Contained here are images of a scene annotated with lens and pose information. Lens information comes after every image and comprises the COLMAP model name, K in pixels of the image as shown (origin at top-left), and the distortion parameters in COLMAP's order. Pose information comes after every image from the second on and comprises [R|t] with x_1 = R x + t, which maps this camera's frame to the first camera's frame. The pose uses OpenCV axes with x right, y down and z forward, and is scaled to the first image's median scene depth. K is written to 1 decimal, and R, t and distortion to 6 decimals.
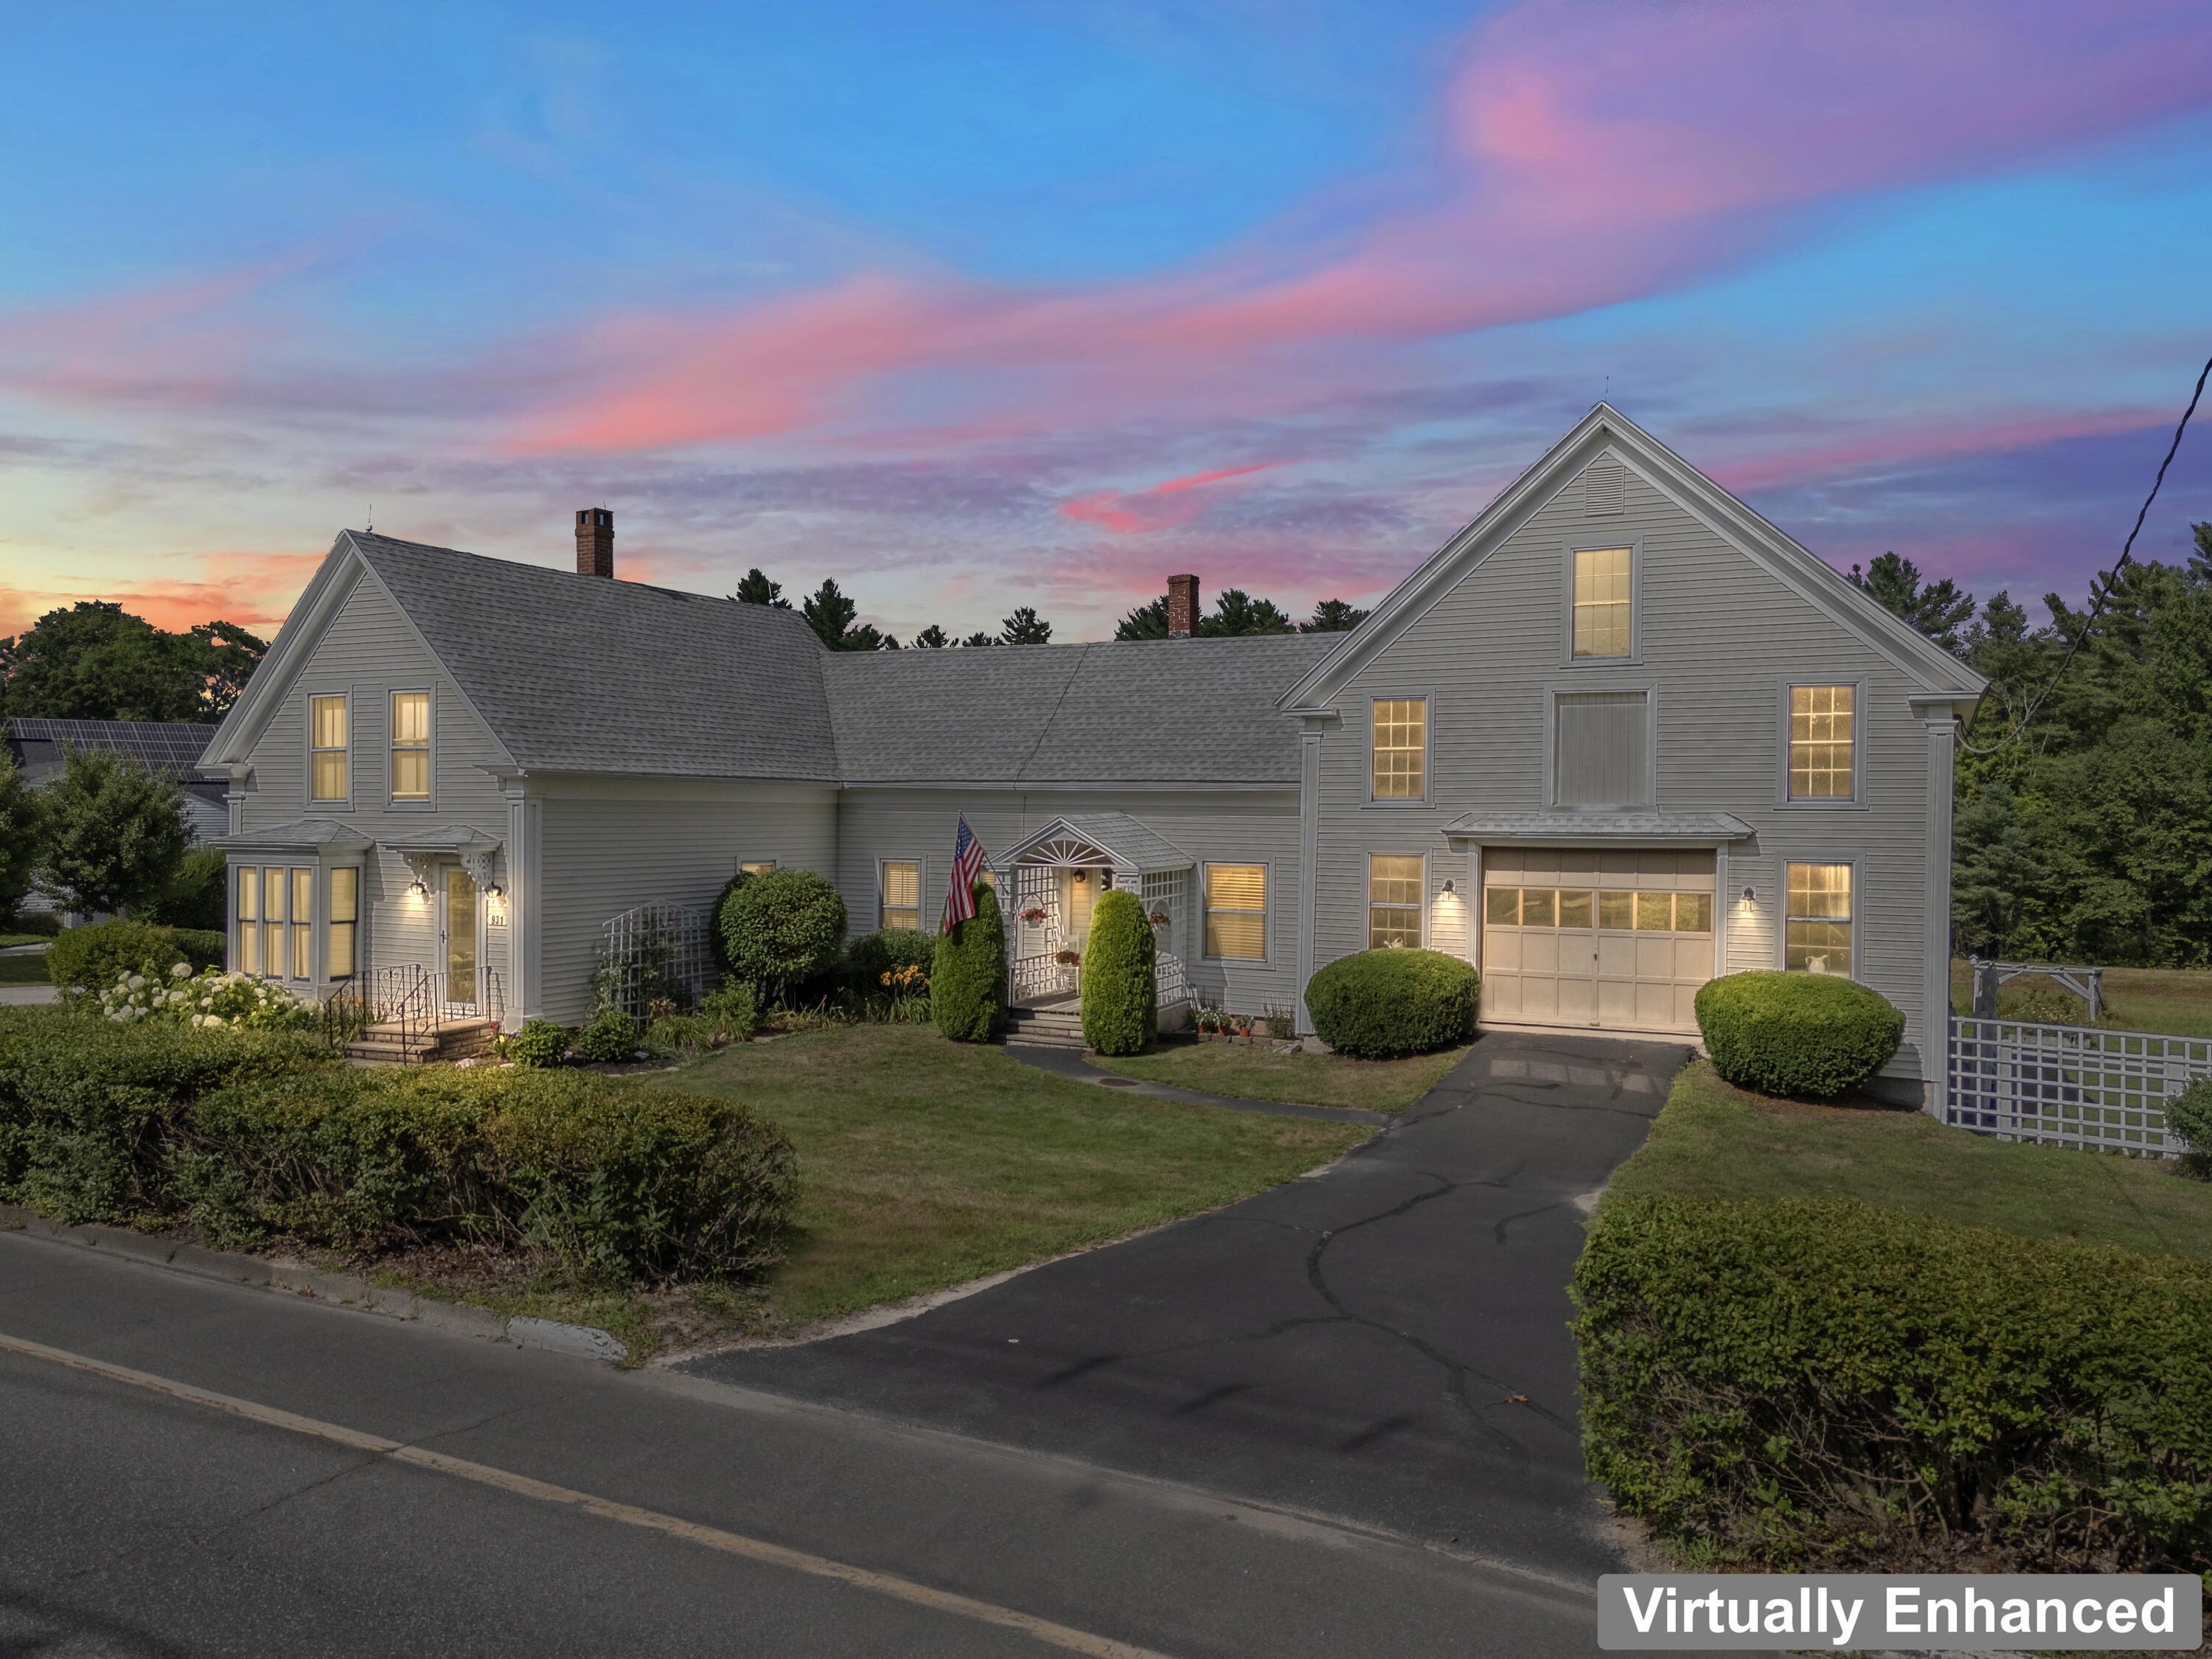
lens RADIAL K [[1629.8, 0, 1129.1], [0, 1629.8, 844.1], [0, 0, 1]] dist [0.063735, -0.054471]
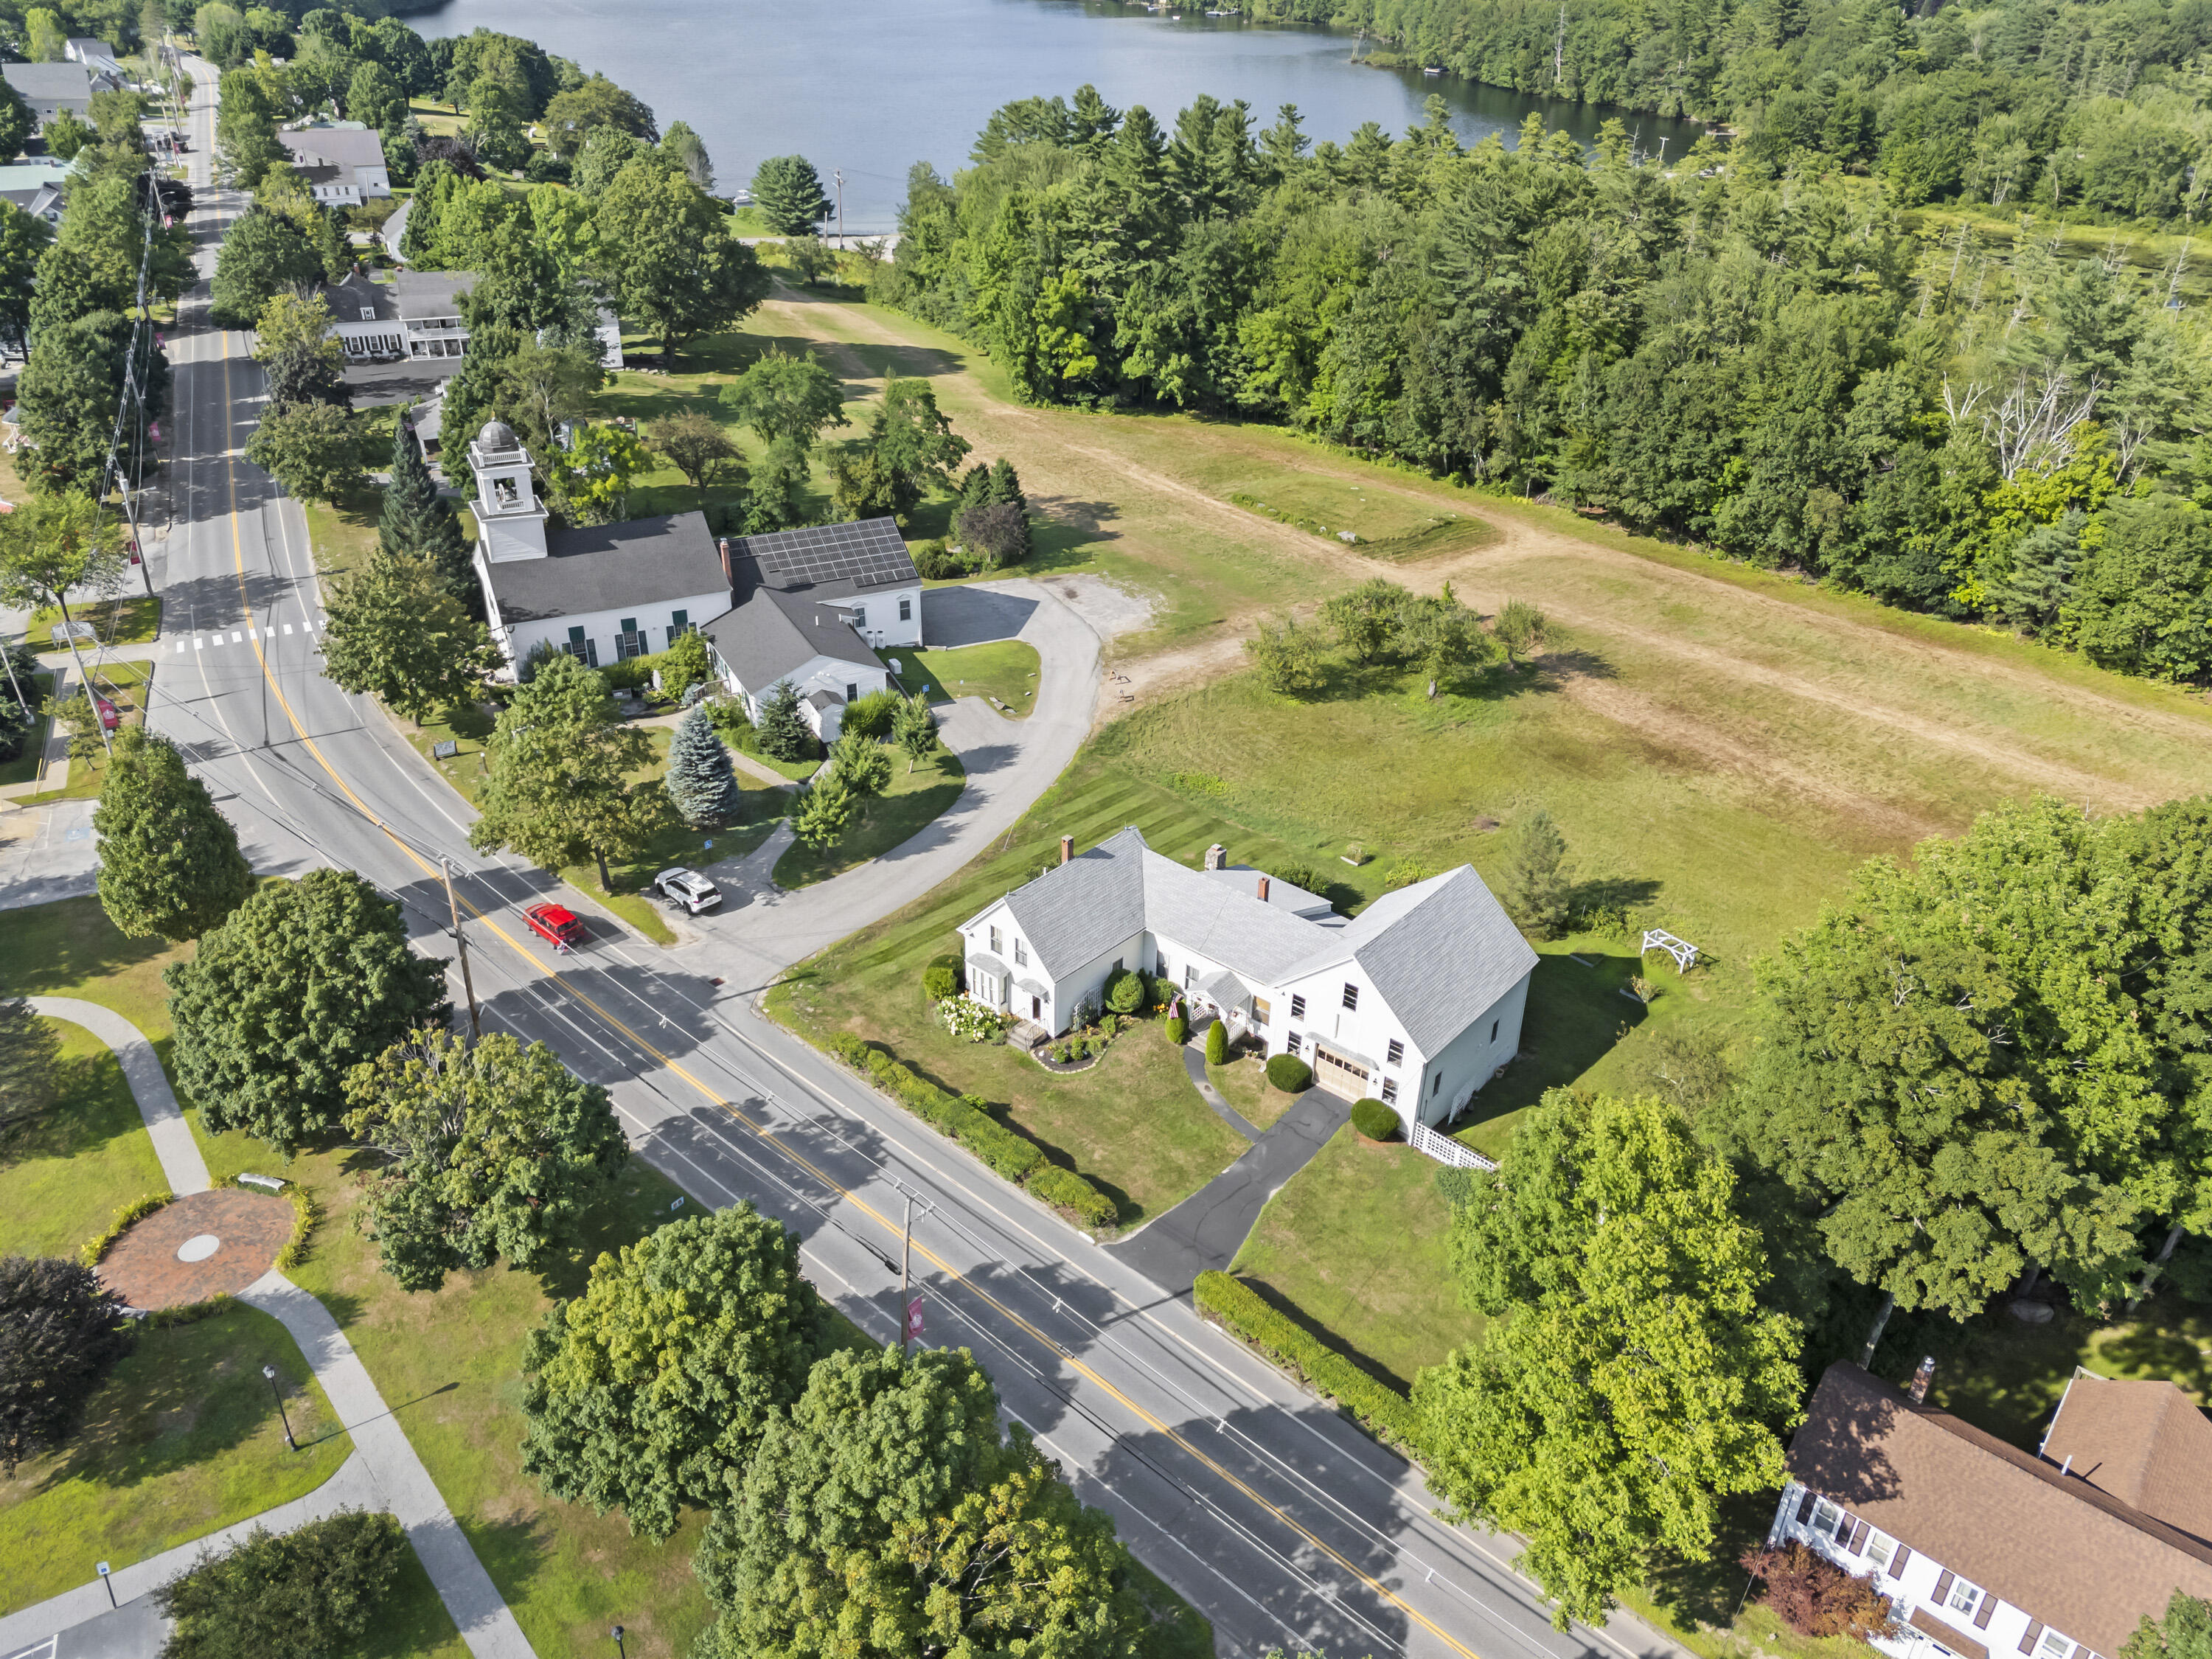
lens RADIAL K [[1629.8, 0, 1095.7], [0, 1629.8, 821.3], [0, 0, 1]] dist [0.063735, -0.054471]
pose [[0.971426, 0.128735, -0.199397, 0.367807], [-0.018771, 0.879162, 0.476153, -1.938534], [0.236600, -0.458805, 0.856457, -1.786118]]
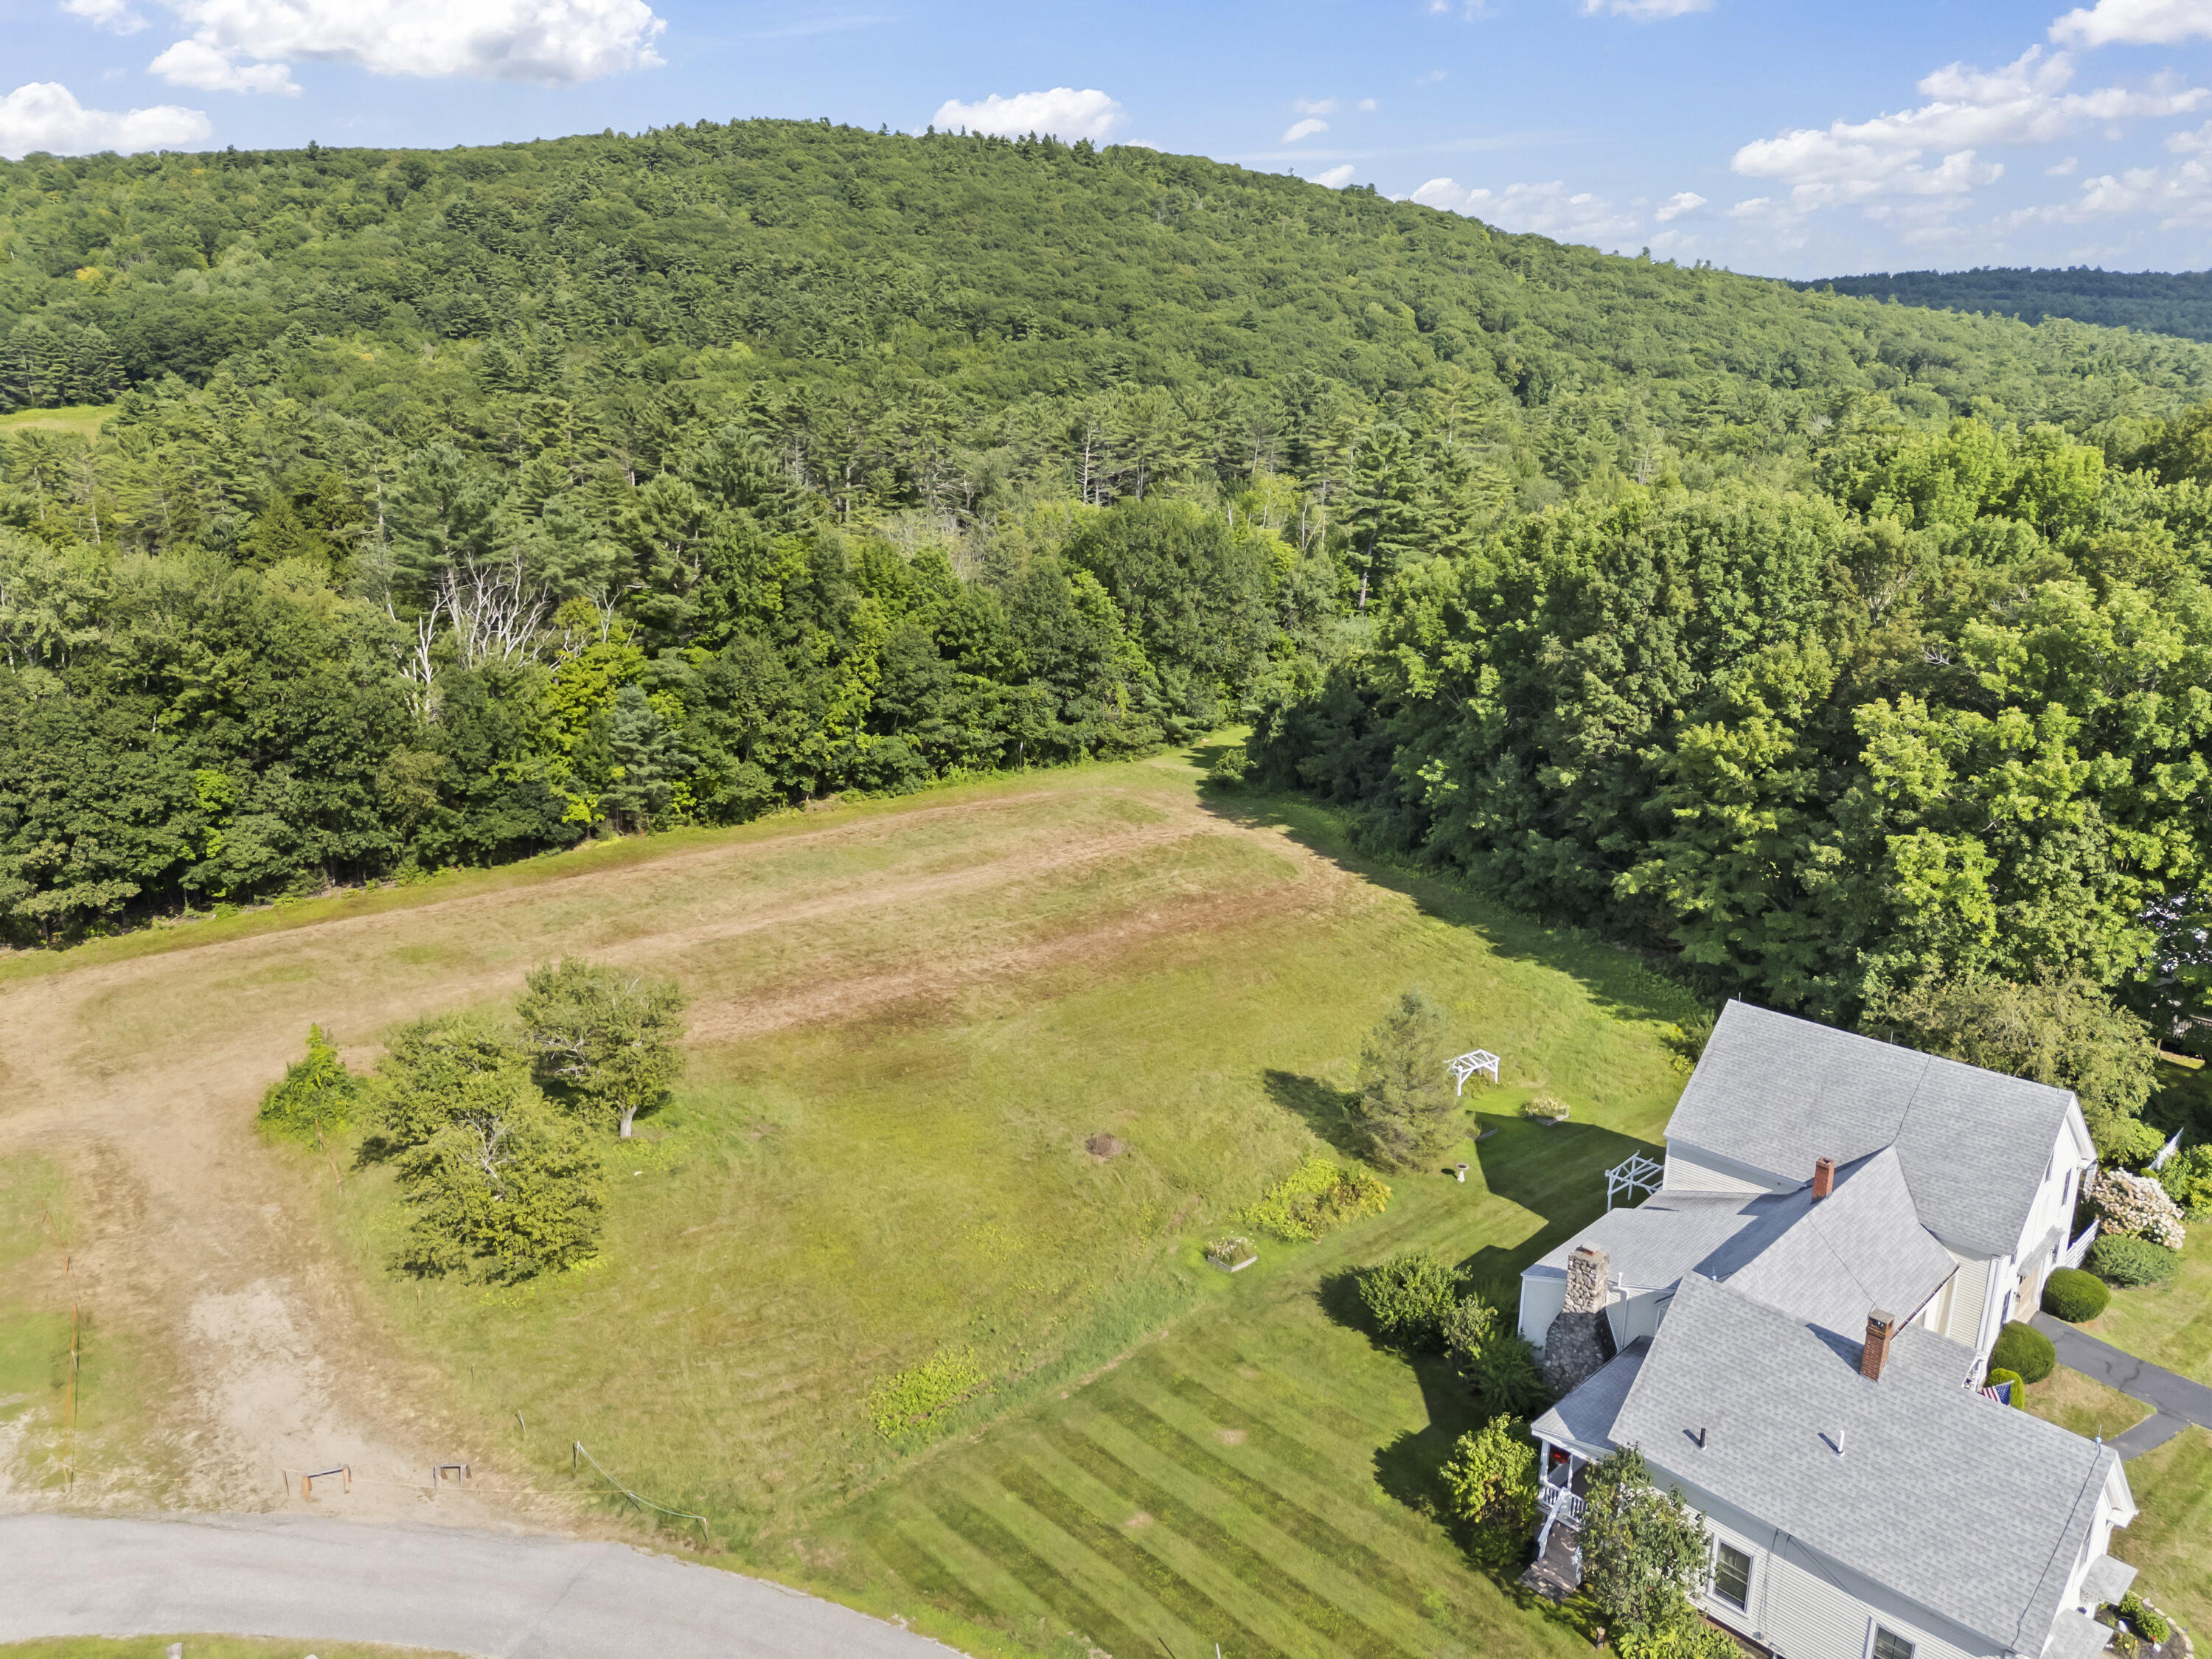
lens RADIAL K [[1629.8, 0, 1101.2], [0, 1629.8, 809.7], [0, 0, 1]] dist [0.063735, -0.054471]
pose [[0.314377, -0.254726, 0.914484, -2.041890], [0.009471, 0.964121, 0.265296, -1.186618], [-0.949251, -0.074742, 0.305510, 1.465048]]
